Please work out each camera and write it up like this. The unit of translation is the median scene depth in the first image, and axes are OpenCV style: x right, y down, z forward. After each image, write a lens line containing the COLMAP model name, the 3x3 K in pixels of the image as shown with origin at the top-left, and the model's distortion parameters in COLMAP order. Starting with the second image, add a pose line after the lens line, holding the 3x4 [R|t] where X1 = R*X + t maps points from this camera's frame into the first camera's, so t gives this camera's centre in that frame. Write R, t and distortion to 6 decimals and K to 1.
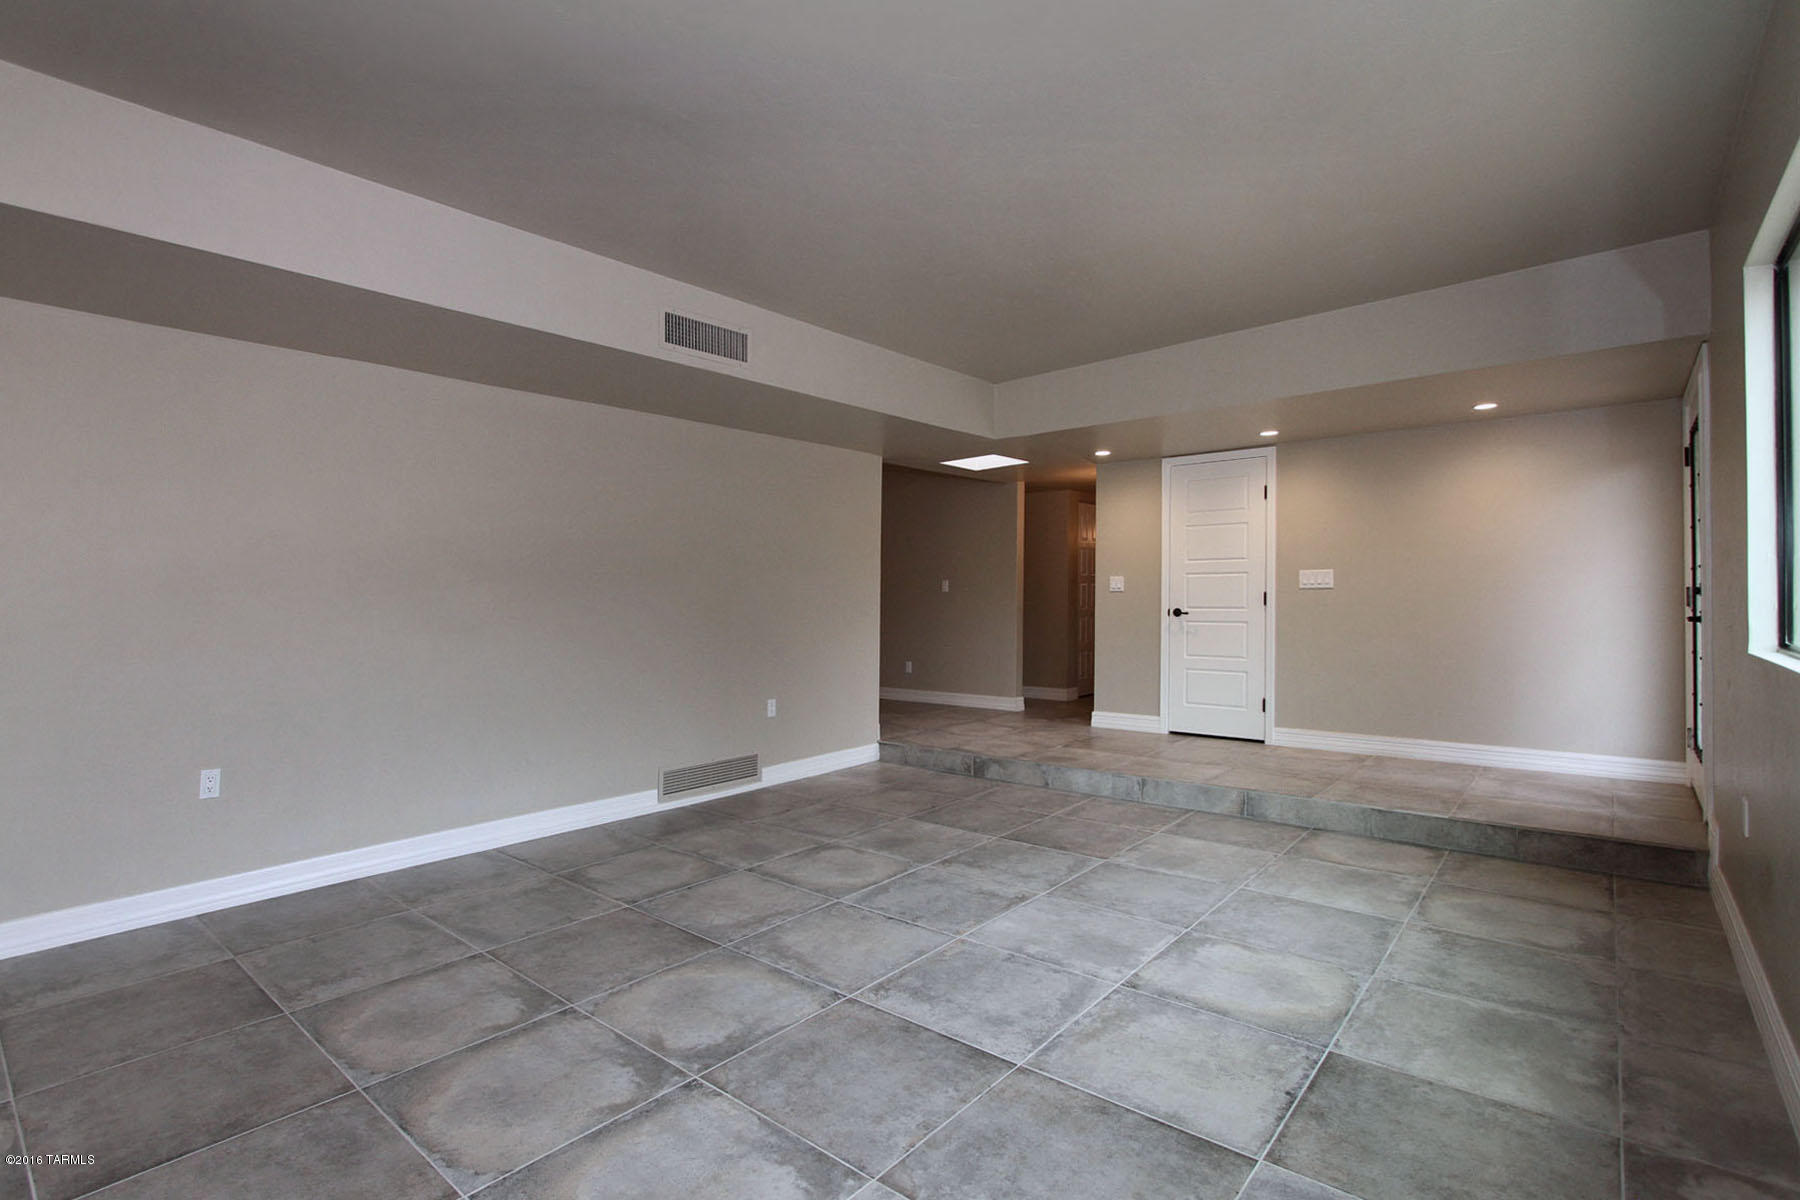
lens RADIAL K [[918.0, 0, 901.3], [0, 918.0, 591.6], [0, 0, 1]] dist [-0.019923, 0.000045]
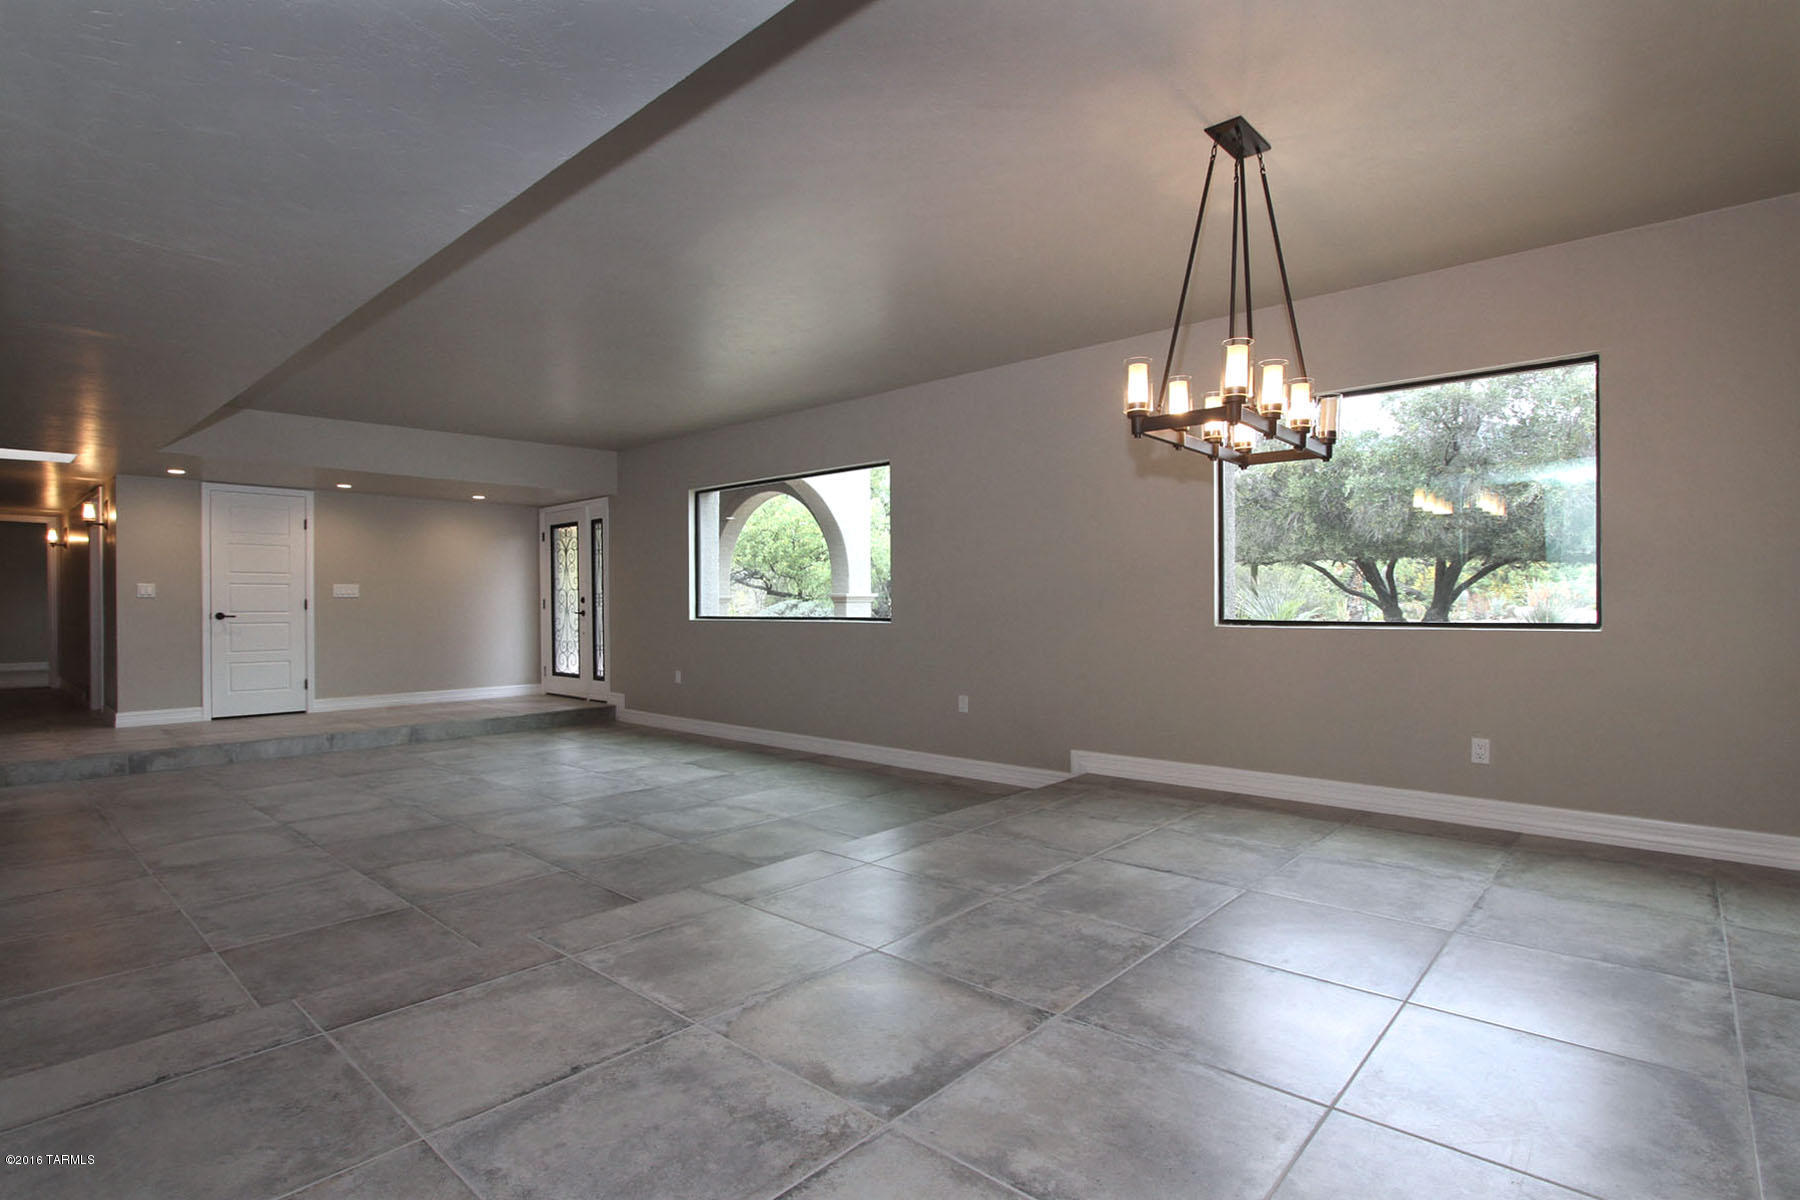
lens RADIAL K [[875.2, 0, 911.9], [0, 875.2, 594.6], [0, 0, 1]] dist [-0.015635, -0.000573]
pose [[-0.015263, 0.019806, 0.999687, -0.905801], [0.000471, 0.999804, -0.019801, 0.019185], [-0.999883, 0.000169, -0.015269, 0.137939]]
